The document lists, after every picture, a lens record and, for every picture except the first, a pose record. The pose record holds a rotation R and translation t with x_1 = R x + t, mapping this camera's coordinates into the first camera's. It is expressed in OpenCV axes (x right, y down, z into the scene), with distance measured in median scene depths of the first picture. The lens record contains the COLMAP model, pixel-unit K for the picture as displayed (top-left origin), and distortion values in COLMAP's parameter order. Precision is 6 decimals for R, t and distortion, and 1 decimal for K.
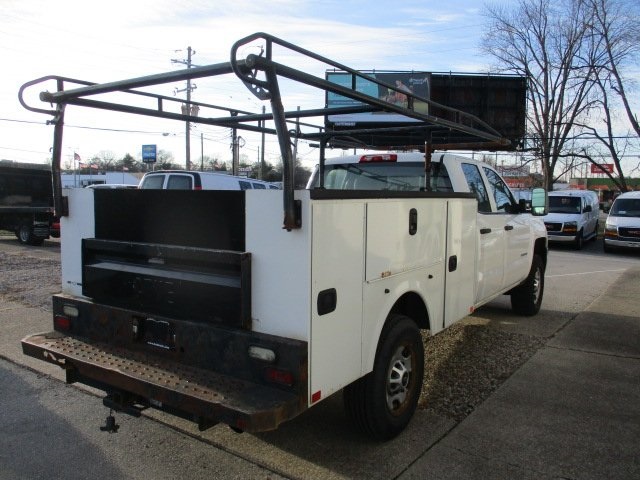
lens RADIAL K [[526.9, 0, 322.2], [0, 526.9, 241.4], [0, 0, 1]] dist [-0.017960, -0.000638]
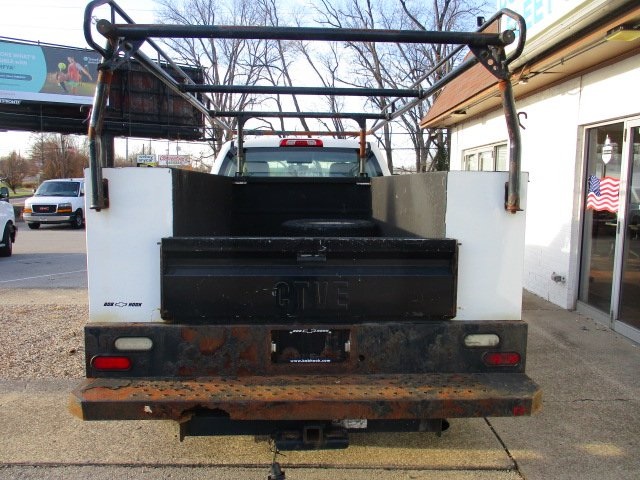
lens RADIAL K [[526.9, 0, 322.2], [0, 526.9, 241.4], [0, 0, 1]] dist [-0.017960, -0.000638]
pose [[0.810741, -0.066875, 0.581572, -0.696020], [0.055137, 0.997760, 0.037868, -0.016848], [-0.582802, 0.001365, 0.812613, 0.293902]]
